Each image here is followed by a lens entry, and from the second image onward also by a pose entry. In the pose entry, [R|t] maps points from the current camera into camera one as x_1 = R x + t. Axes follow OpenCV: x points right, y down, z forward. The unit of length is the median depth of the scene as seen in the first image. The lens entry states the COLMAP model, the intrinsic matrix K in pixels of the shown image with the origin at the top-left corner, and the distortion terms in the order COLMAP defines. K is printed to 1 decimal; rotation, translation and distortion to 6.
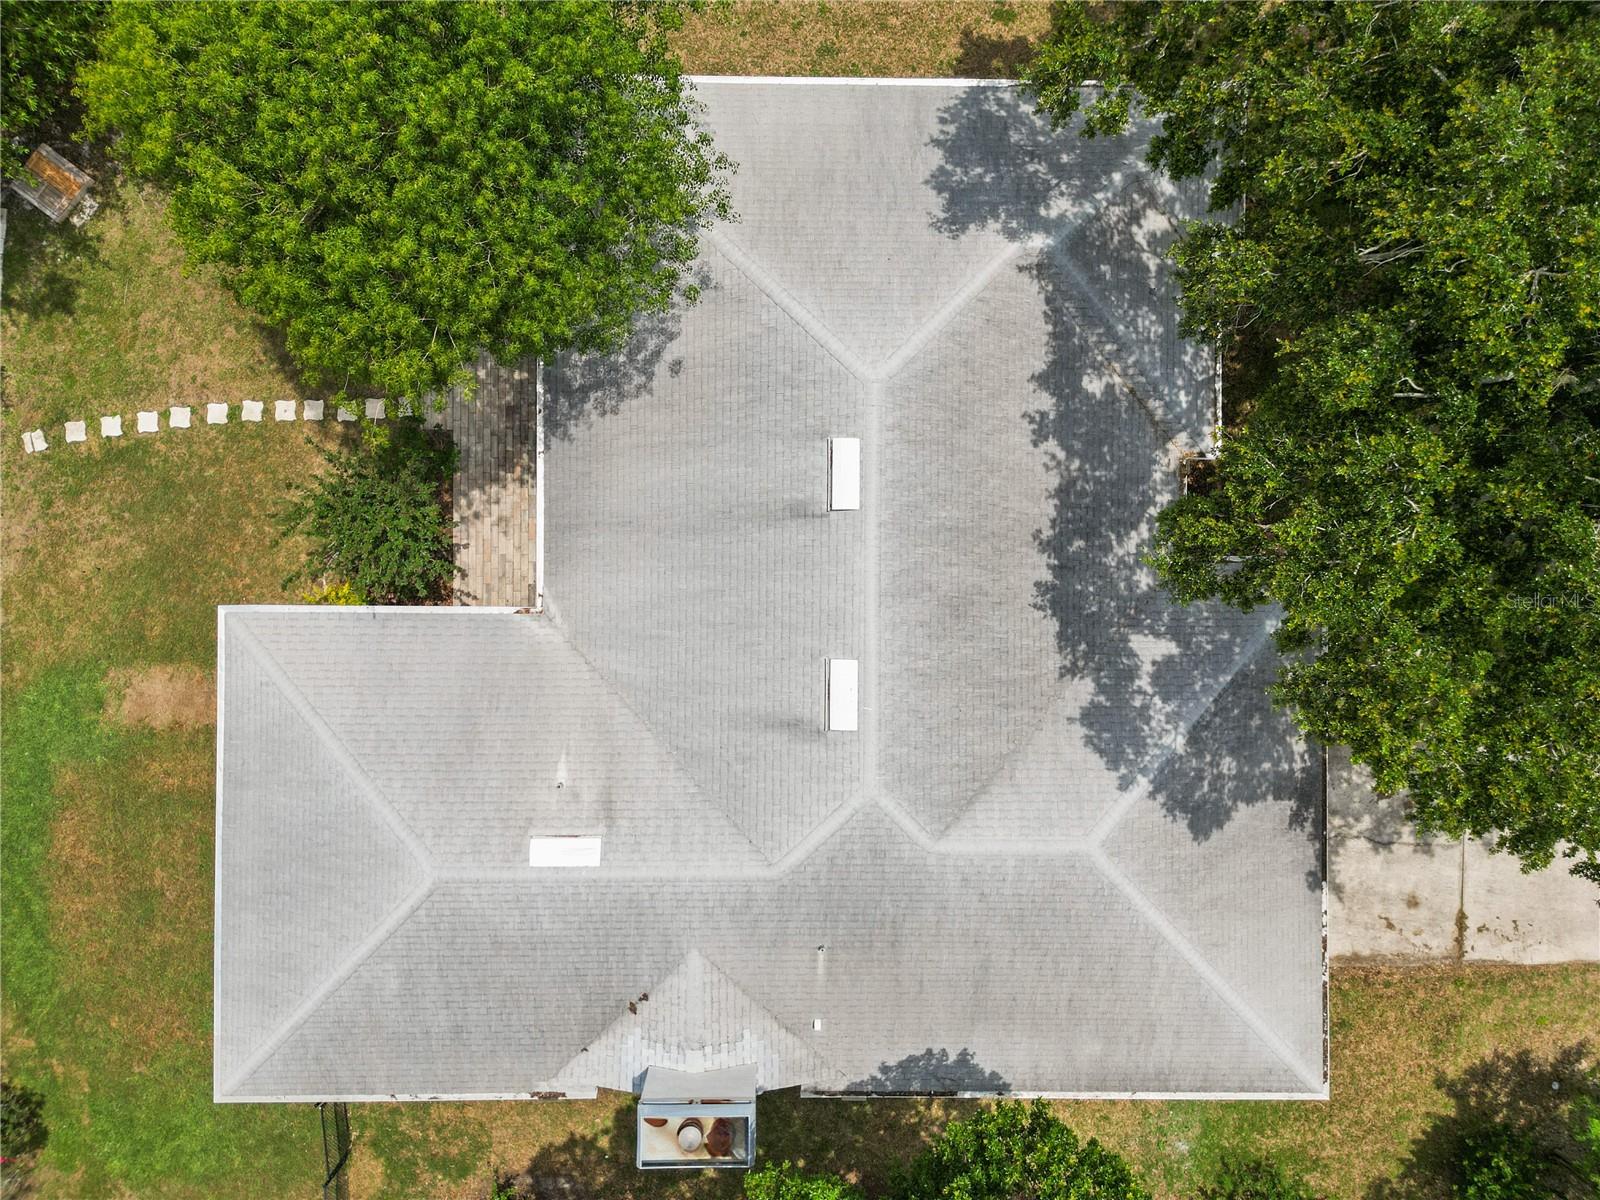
lens RADIAL K [[1137.4, 0, 801.1], [0, 1137.4, 591.8], [0, 0, 1]] dist [0.054009, -0.051874]
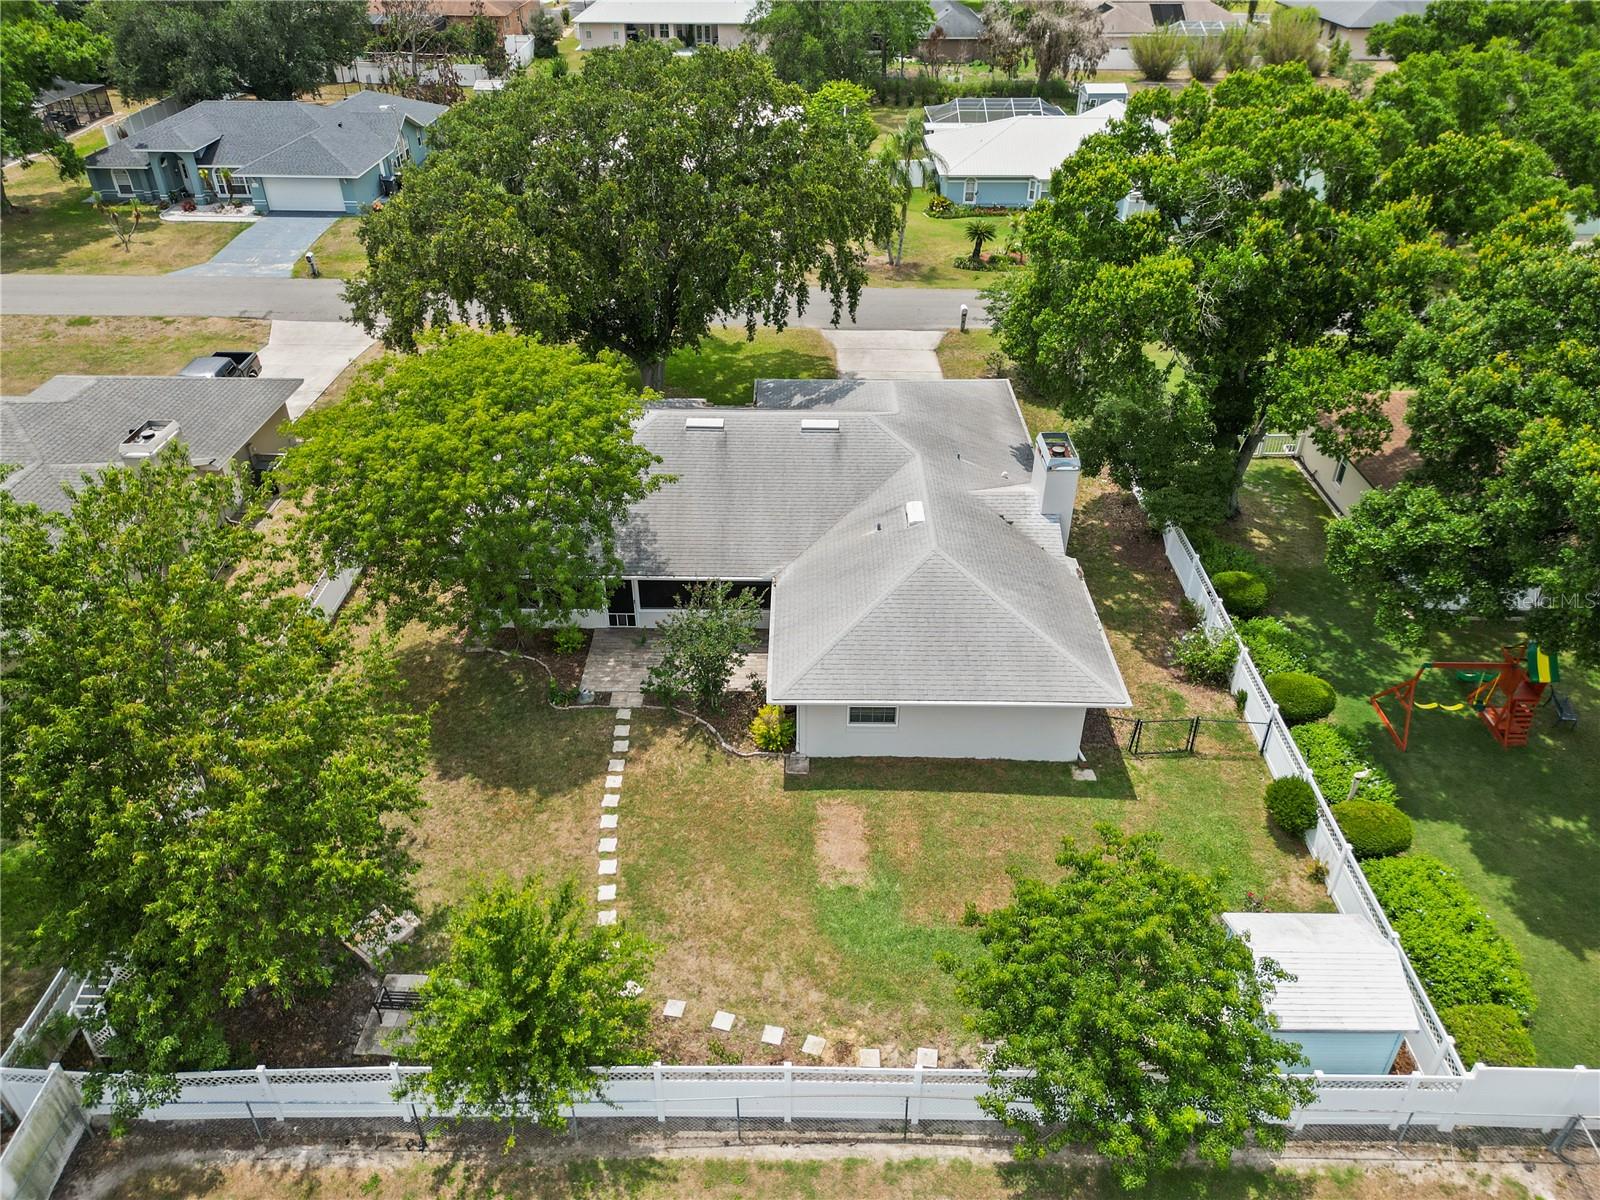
lens RADIAL K [[1137.4, 0, 786.8], [0, 1137.4, 593.5], [0, 0, 1]] dist [0.054009, -0.051874]
pose [[0.009456, -0.565552, 0.824658, -1.548527], [0.999919, 0.012365, -0.002986, 0.038522], [-0.008509, 0.824620, 0.565623, 0.131318]]
